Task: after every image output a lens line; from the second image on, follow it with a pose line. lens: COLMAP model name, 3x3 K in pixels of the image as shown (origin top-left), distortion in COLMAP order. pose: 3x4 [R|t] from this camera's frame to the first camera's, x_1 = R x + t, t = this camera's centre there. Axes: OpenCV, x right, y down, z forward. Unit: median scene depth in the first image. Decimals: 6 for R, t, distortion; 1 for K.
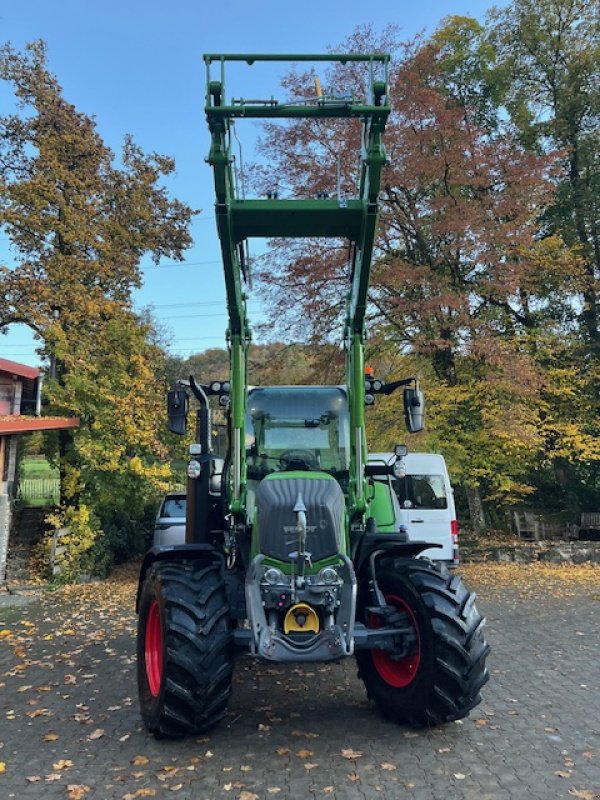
lens RADIAL K [[599.2, 0, 304.7], [0, 599.2, 397.2], [0, 0, 1]] dist [0.036802, -0.036546]
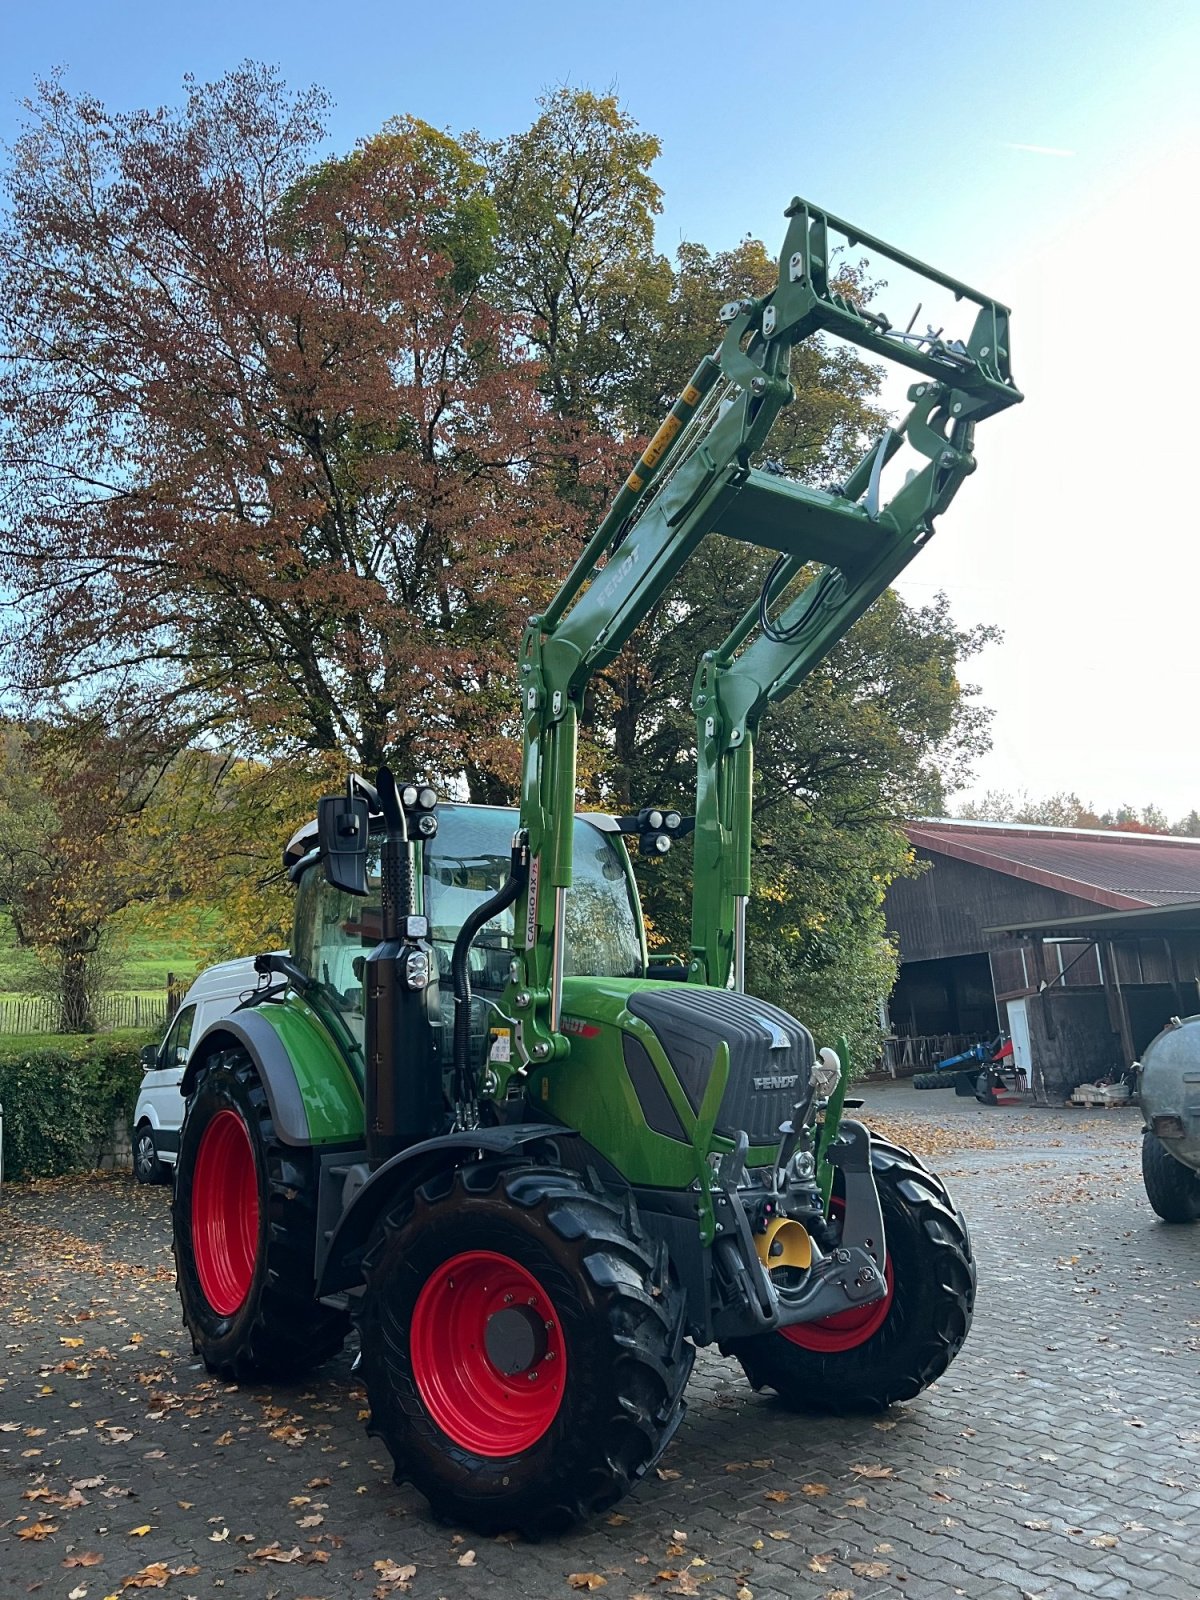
lens RADIAL K [[1198.5, 0, 606.4], [0, 1198.5, 797.0], [0, 0, 1]] dist [0.036802, -0.036546]
pose [[0.810337, 0.097605, 0.577778, -0.787976], [-0.079005, 0.995225, -0.057320, 0.036572], [-0.580613, 0.000801, 0.814179, 0.195765]]
